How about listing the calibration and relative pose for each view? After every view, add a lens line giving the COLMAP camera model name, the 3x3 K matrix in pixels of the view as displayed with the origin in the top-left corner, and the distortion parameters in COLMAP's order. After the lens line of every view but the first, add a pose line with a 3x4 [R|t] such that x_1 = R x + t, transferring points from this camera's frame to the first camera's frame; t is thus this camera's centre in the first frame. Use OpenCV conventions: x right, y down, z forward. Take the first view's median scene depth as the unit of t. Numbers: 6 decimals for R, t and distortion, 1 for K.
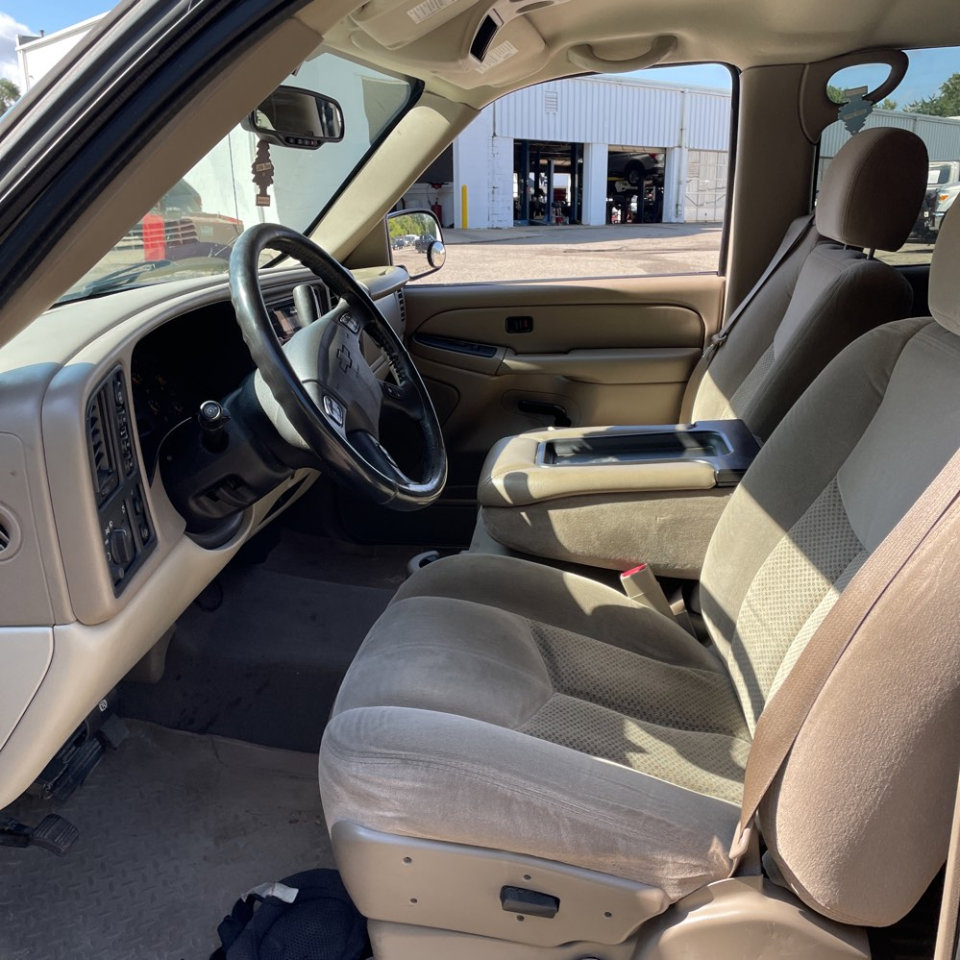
lens RADIAL K [[983.5, 0, 488.4], [0, 983.5, 479.3], [0, 0, 1]] dist [0.078447, -0.113310]
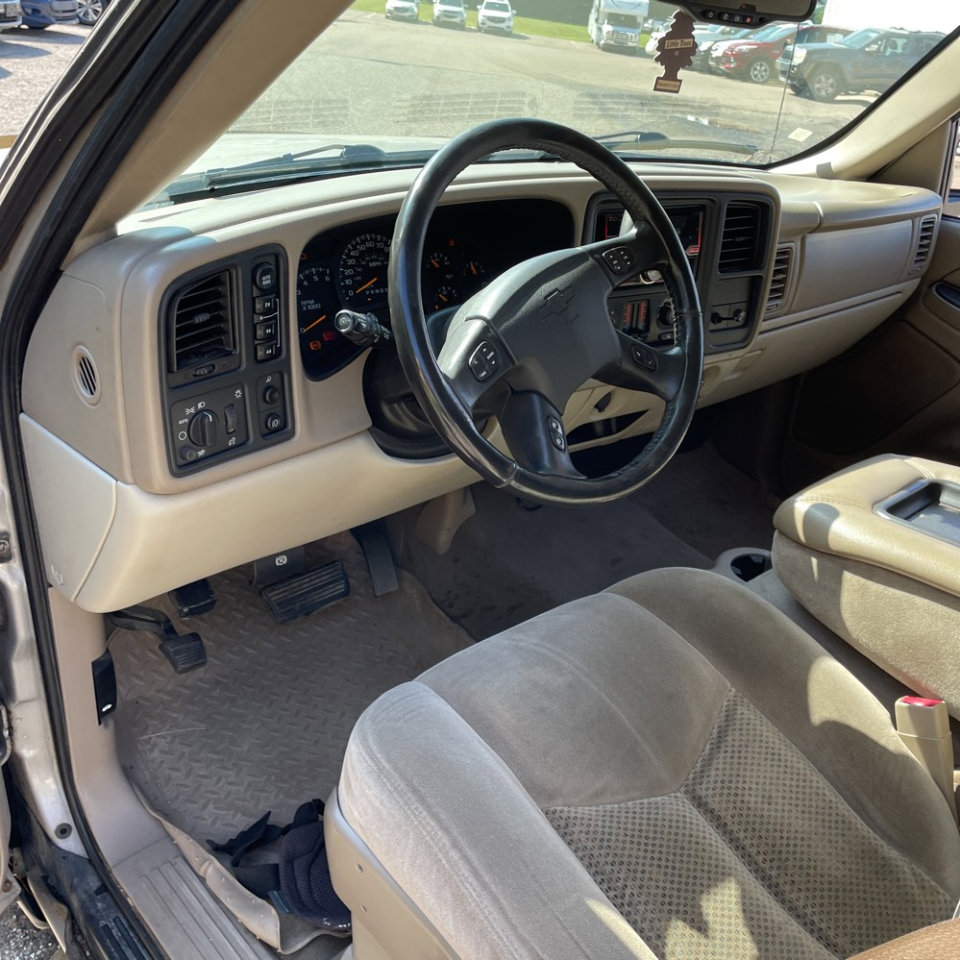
lens RADIAL K [[983.5, 0, 488.4], [0, 983.5, 479.3], [0, 0, 1]] dist [0.078447, -0.113310]
pose [[0.732908, 0.378325, -0.565434, 0.265822], [-0.296236, 0.925659, 0.235370, -0.130888], [0.612445, -0.005003, 0.790497, 0.255476]]
